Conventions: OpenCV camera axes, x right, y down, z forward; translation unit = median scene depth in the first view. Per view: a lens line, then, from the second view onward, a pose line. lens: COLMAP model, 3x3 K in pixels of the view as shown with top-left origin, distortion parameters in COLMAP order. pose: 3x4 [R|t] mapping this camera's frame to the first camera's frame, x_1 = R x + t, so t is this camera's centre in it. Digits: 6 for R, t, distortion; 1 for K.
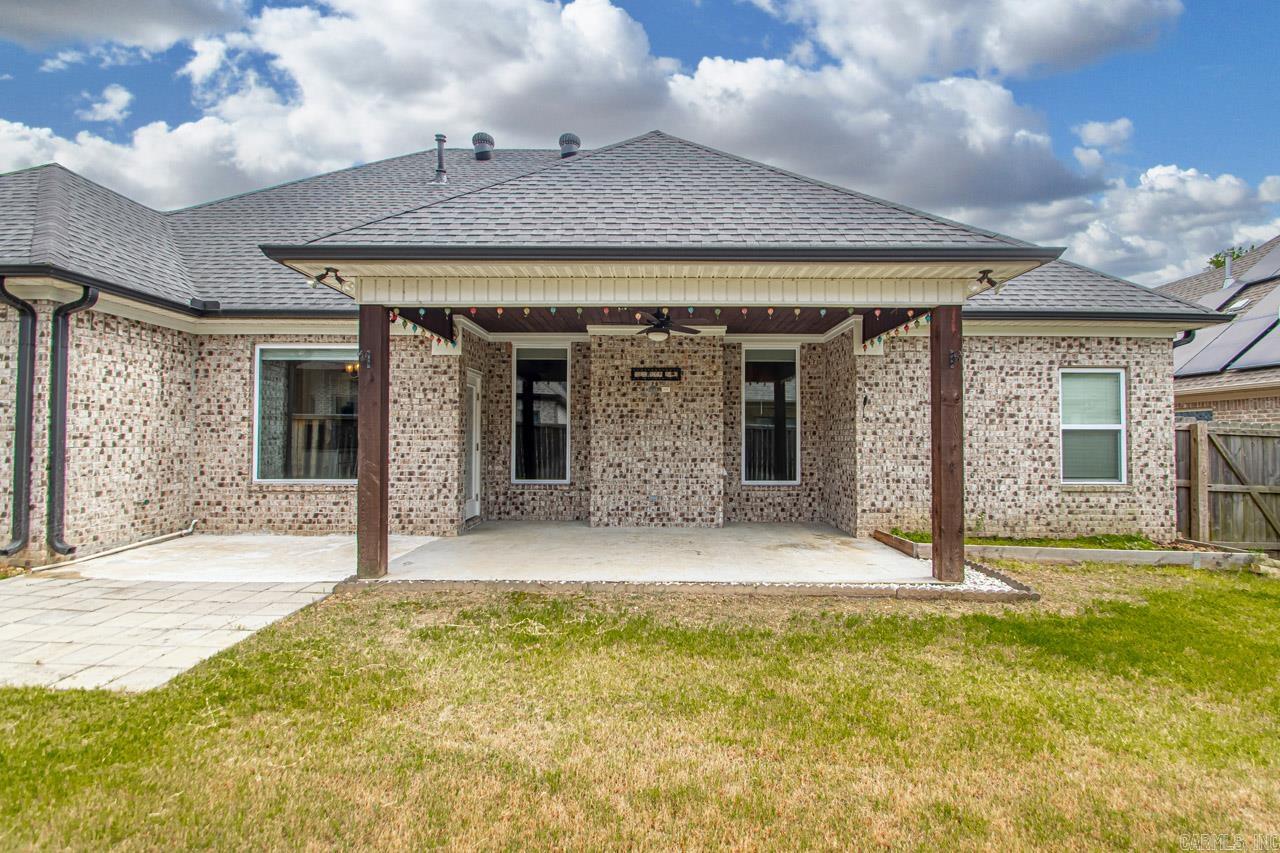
lens RADIAL K [[596.3, 0, 649.7], [0, 596.3, 425.6], [0, 0, 1]] dist [0.021591, -0.020176]
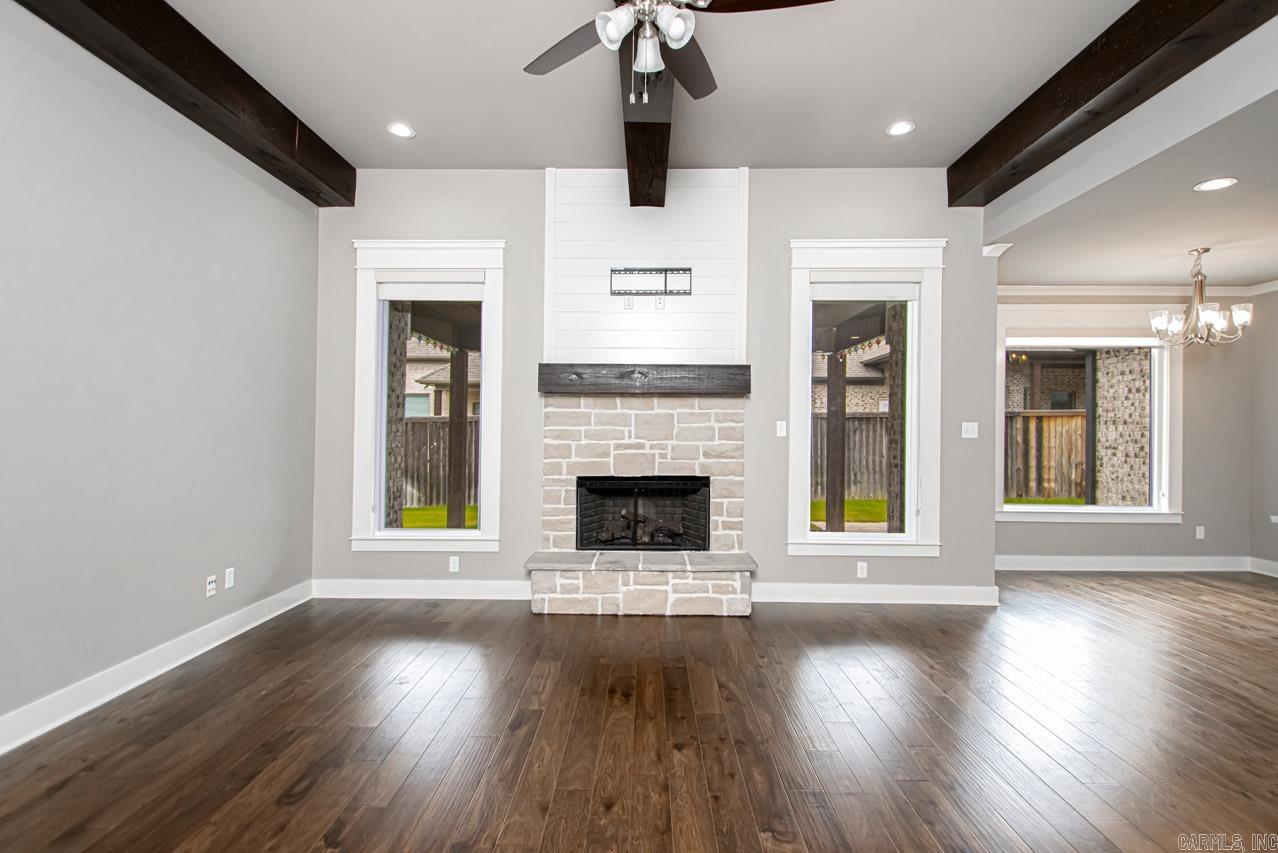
lens RADIAL K [[615.9, 0, 642.1], [0, 615.9, 424.1], [0, 0, 1]] dist [0.016324, -0.017764]
pose [[-0.999895, -0.011948, 0.008232, -0.006552], [-0.012166, 0.999562, -0.026987, 0.013455], [-0.007906, -0.027084, -0.999602, 1.819518]]
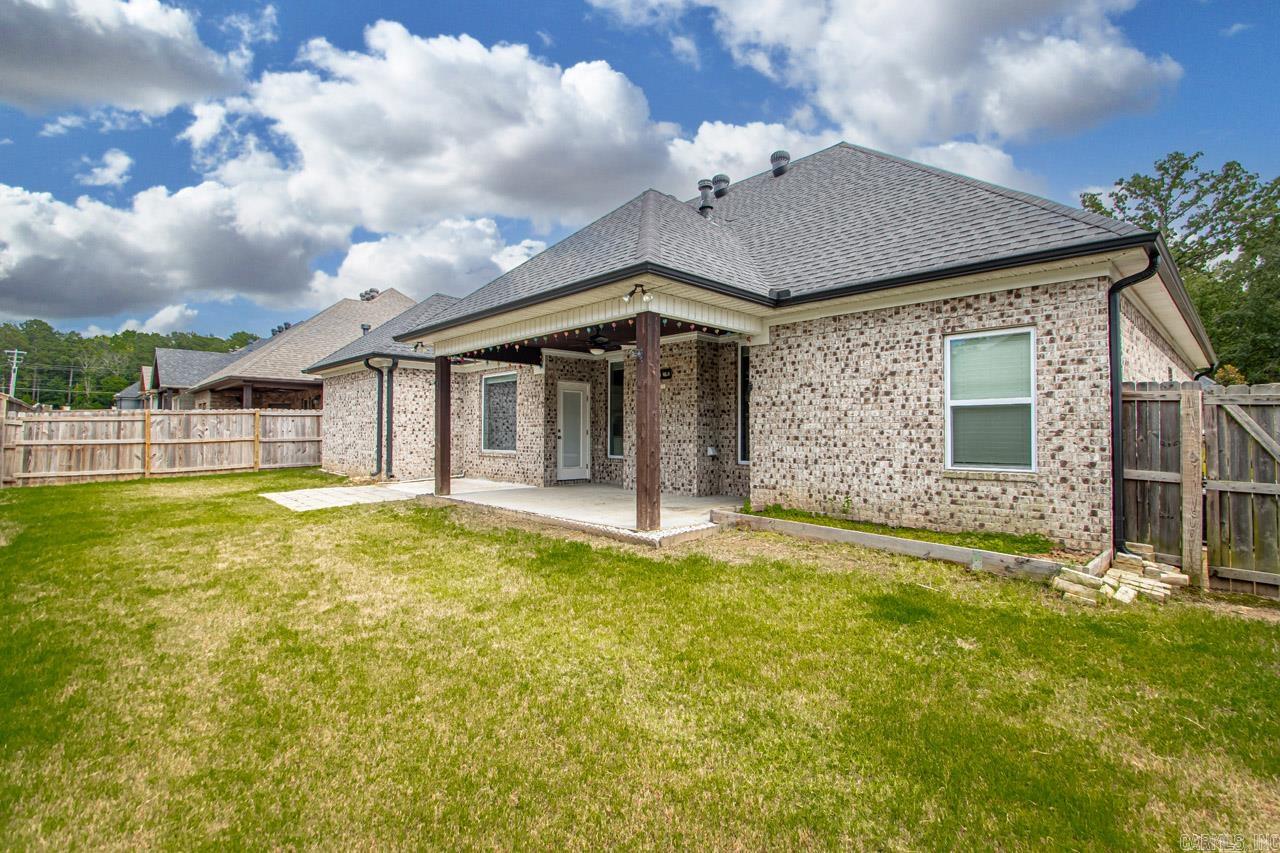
lens RADIAL K [[593.3, 0, 650.3], [0, 593.3, 426.6], [0, 0, 1]] dist [0.021639, -0.021827]
pose [[0.702326, -0.012096, -0.711753, 1.002545], [0.015189, 0.999883, -0.002005, 0.031083], [0.711694, -0.009402, 0.702427, 0.090239]]
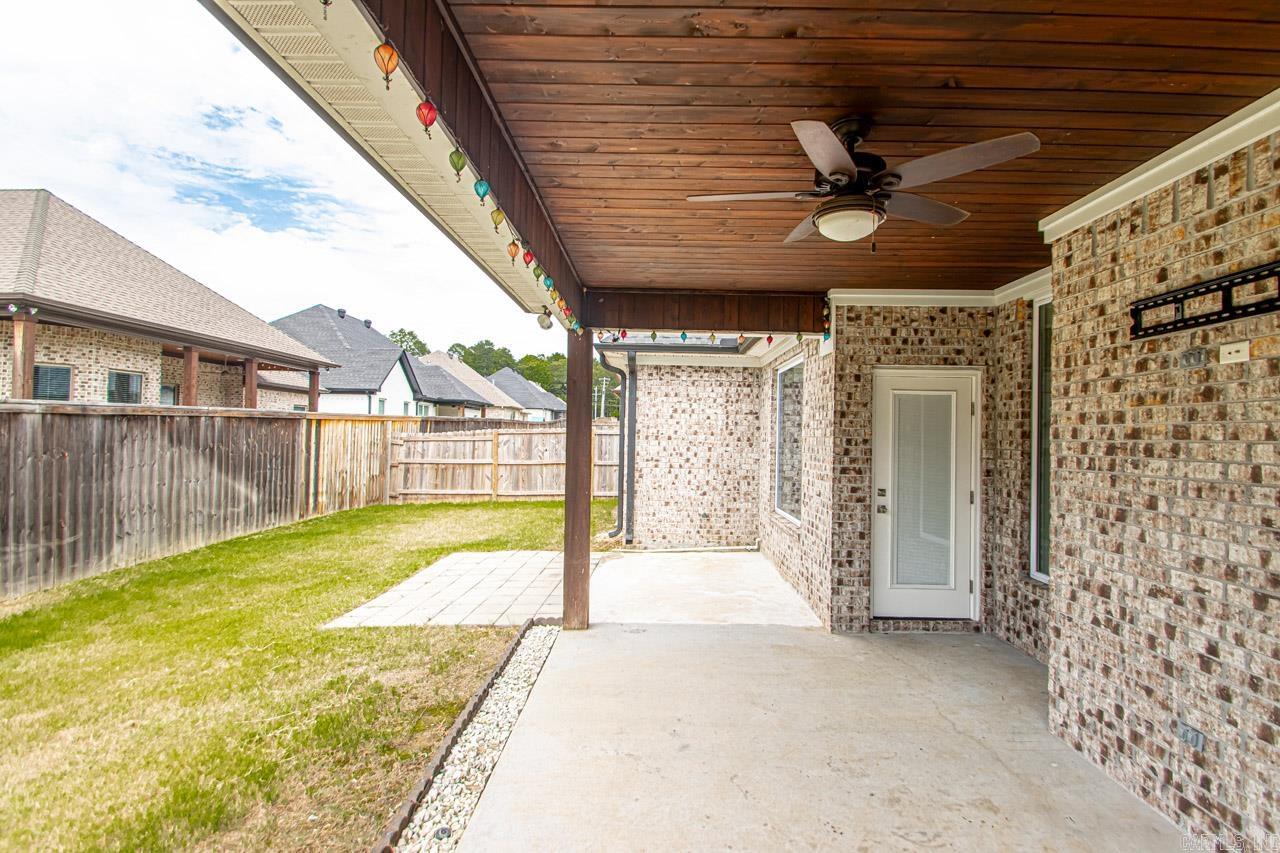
lens RADIAL K [[596.3, 0, 649.7], [0, 596.3, 425.6], [0, 0, 1]] dist [0.021591, -0.020176]
pose [[-0.008093, -0.020830, -0.999750, 0.326701], [0.002796, 0.999779, -0.020853, -0.024929], [0.999963, -0.002964, -0.008033, 0.807553]]
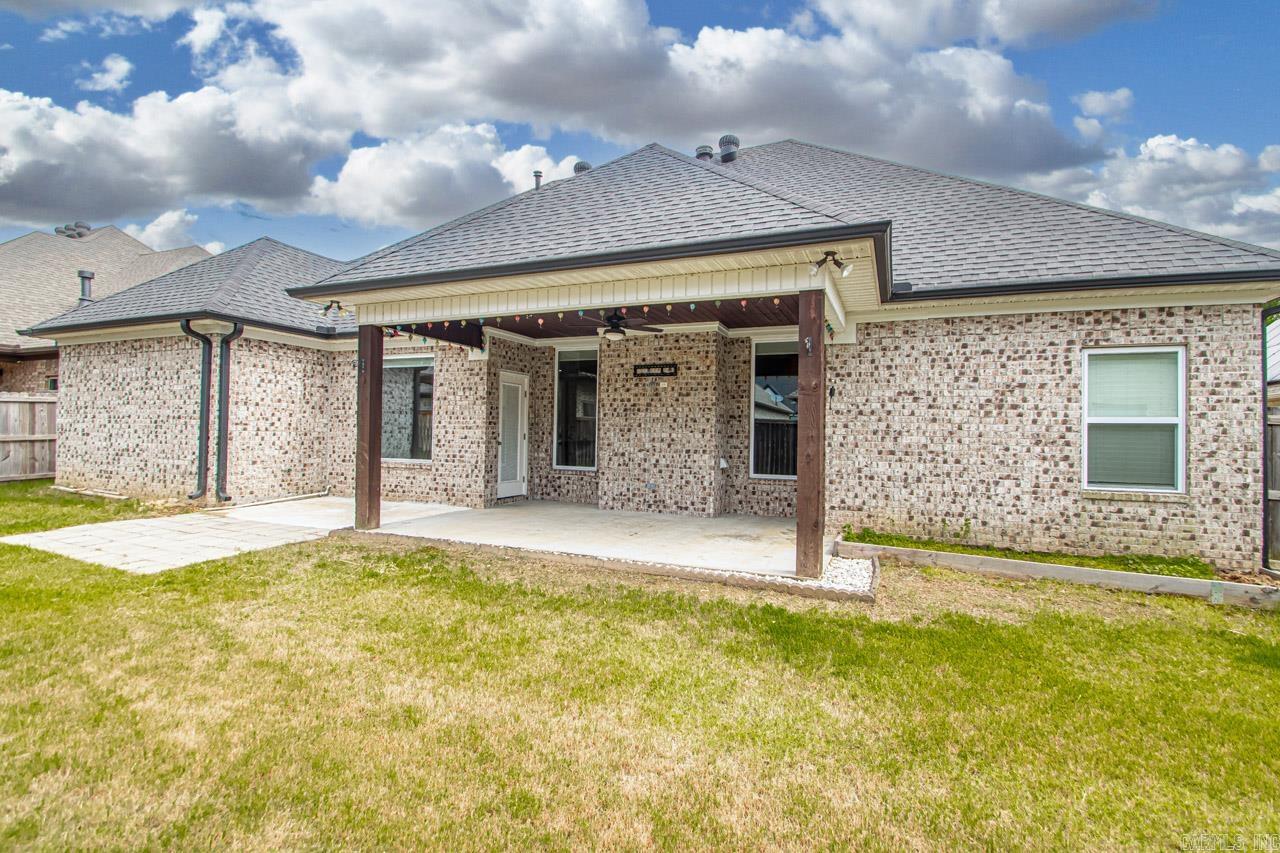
lens RADIAL K [[593.3, 0, 650.3], [0, 593.3, 426.6], [0, 0, 1]] dist [0.021639, -0.021827]
pose [[0.923608, 0.006981, -0.383274, 0.450553], [-0.005707, 0.999974, 0.004461, 0.010860], [0.383295, -0.001933, 0.923624, 0.013707]]
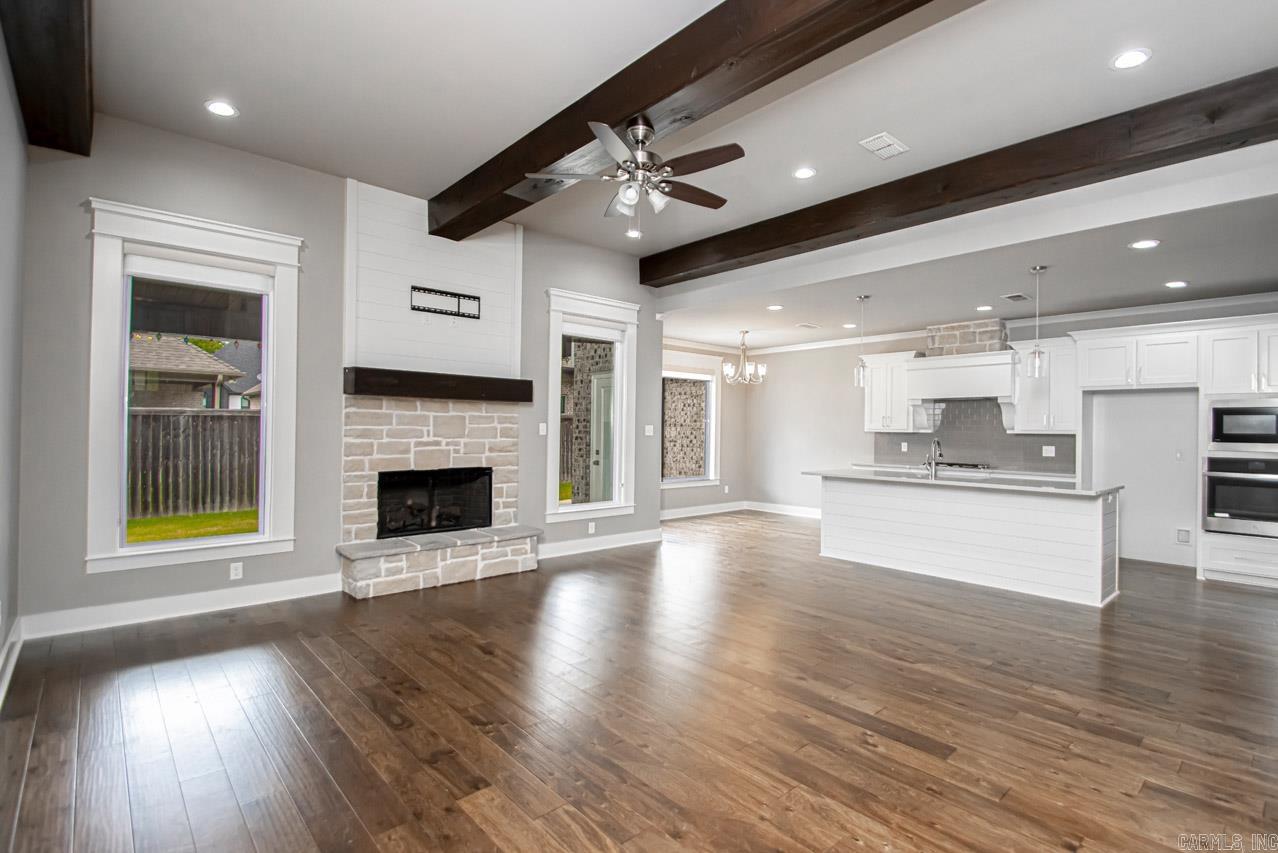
lens RADIAL K [[596.7, 0, 656.5], [0, 596.7, 424.0], [0, 0, 1]] dist [0.021467, -0.025548]
pose [[-0.732710, -0.022052, -0.680183, 0.302550], [-0.002373, 0.999552, -0.029849, 0.016806], [0.680536, -0.020257, -0.732434, 1.890581]]
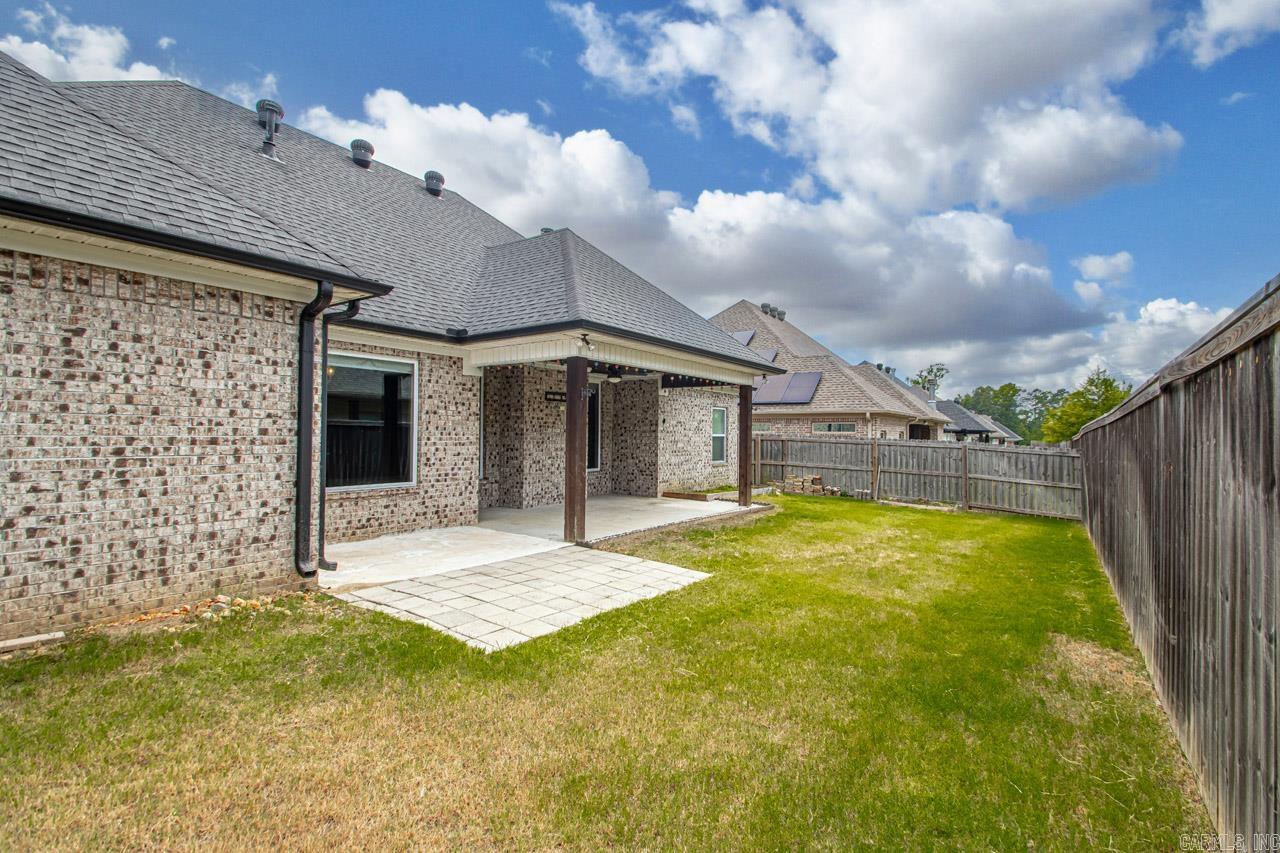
lens RADIAL K [[596.3, 0, 649.7], [0, 596.3, 425.6], [0, 0, 1]] dist [0.021591, -0.020176]
pose [[0.562630, 0.015182, 0.826570, -1.139836], [-0.026607, 0.999646, -0.000251, -0.025931], [-0.826281, -0.021851, 0.562835, 0.018366]]
